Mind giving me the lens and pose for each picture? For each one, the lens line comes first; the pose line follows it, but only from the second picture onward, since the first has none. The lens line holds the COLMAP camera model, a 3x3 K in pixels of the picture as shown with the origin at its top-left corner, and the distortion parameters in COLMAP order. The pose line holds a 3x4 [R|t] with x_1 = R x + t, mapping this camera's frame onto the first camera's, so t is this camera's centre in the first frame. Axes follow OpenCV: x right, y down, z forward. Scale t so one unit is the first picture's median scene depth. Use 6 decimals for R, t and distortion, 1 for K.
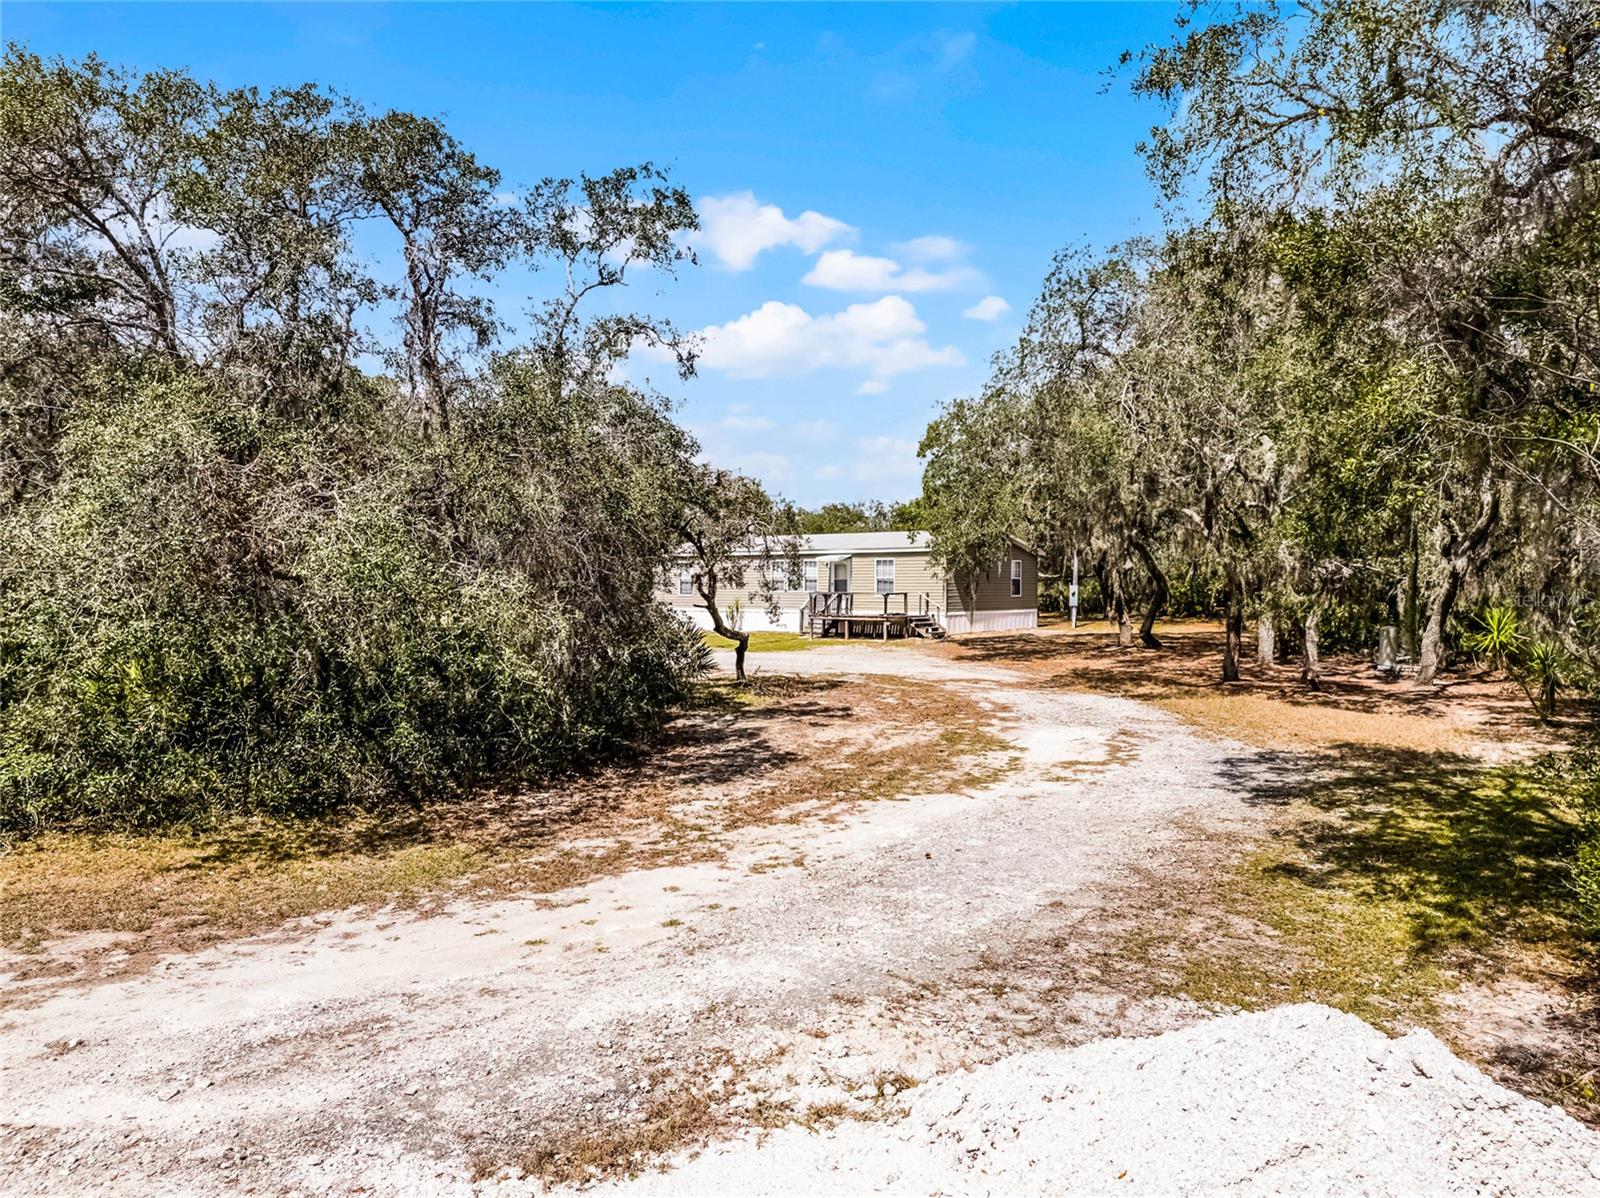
lens RADIAL K [[1105.5, 0, 800.0], [0, 1105.5, 599.0], [0, 0, 1]] dist [-0.079369, 0.046607]
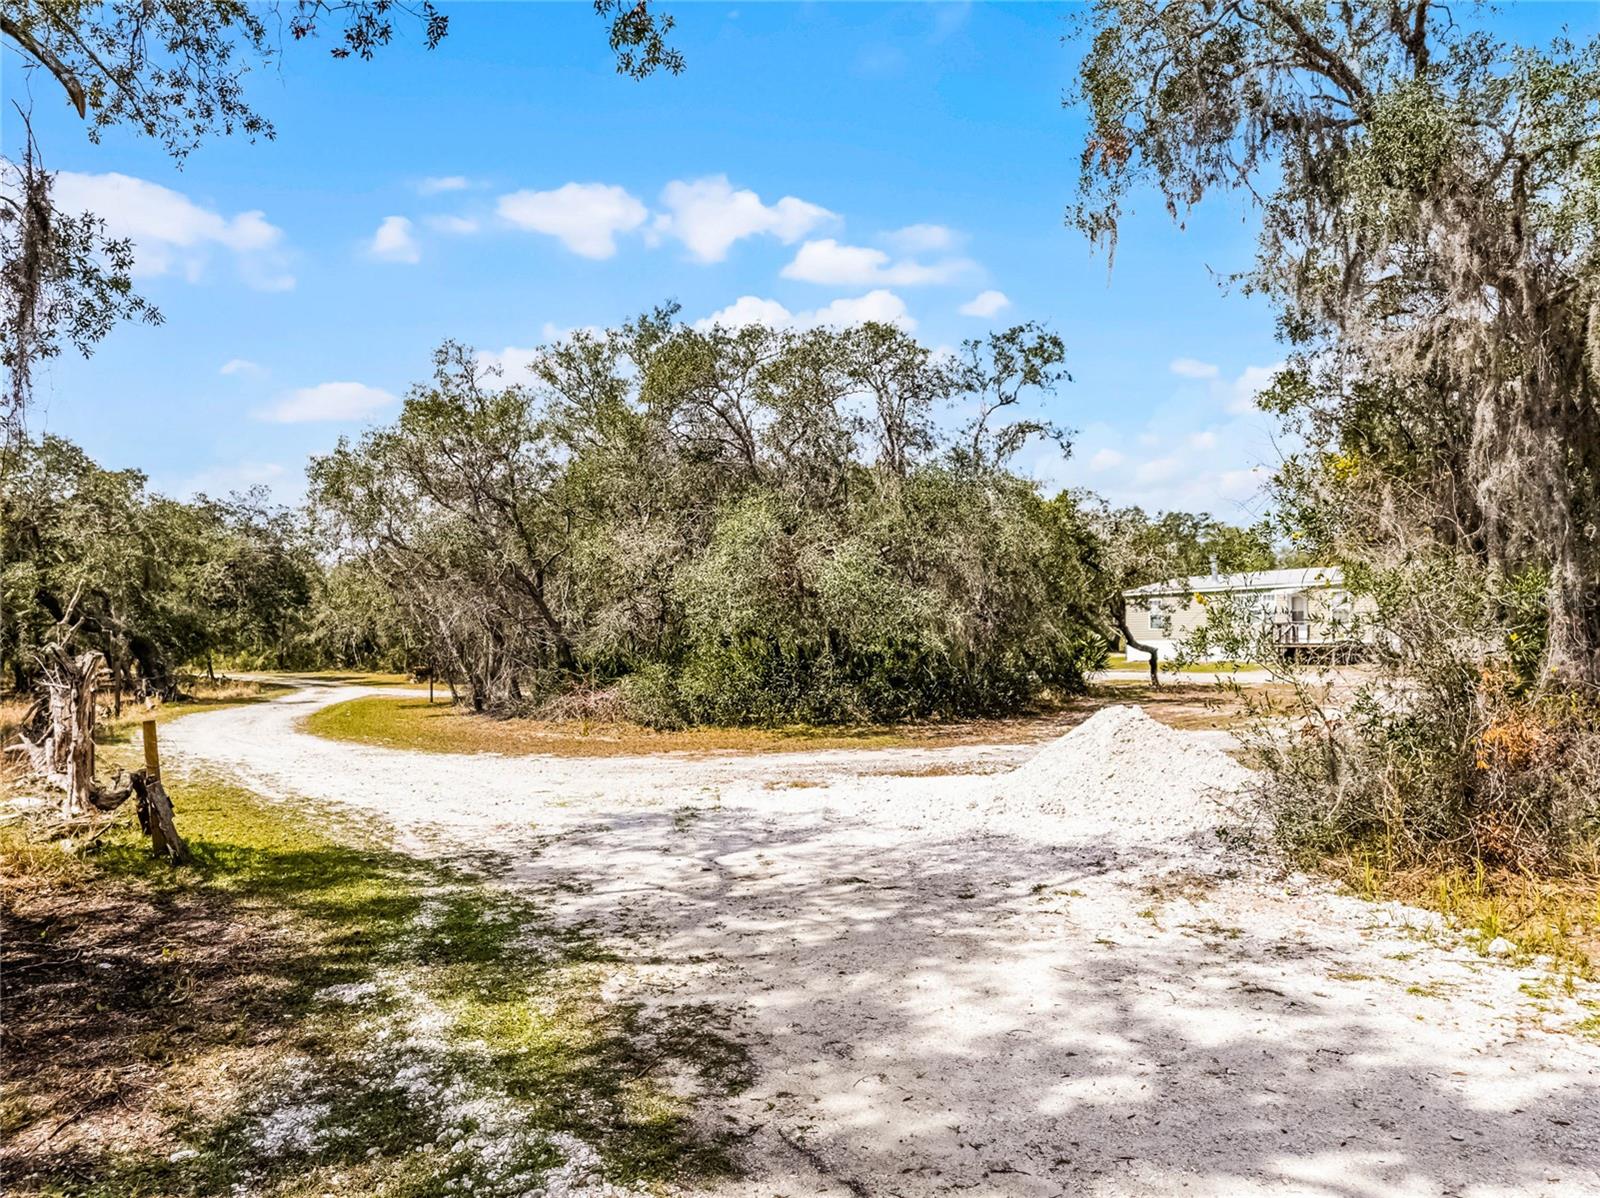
lens RADIAL K [[1105.5, 0, 800.0], [0, 1105.5, 599.0], [0, 0, 1]] dist [-0.079369, 0.046607]
pose [[0.894017, -0.023253, -0.447429, 0.254287], [0.003641, 0.998996, -0.044644, 0.052845], [0.448018, 0.038283, 0.893204, -0.501453]]
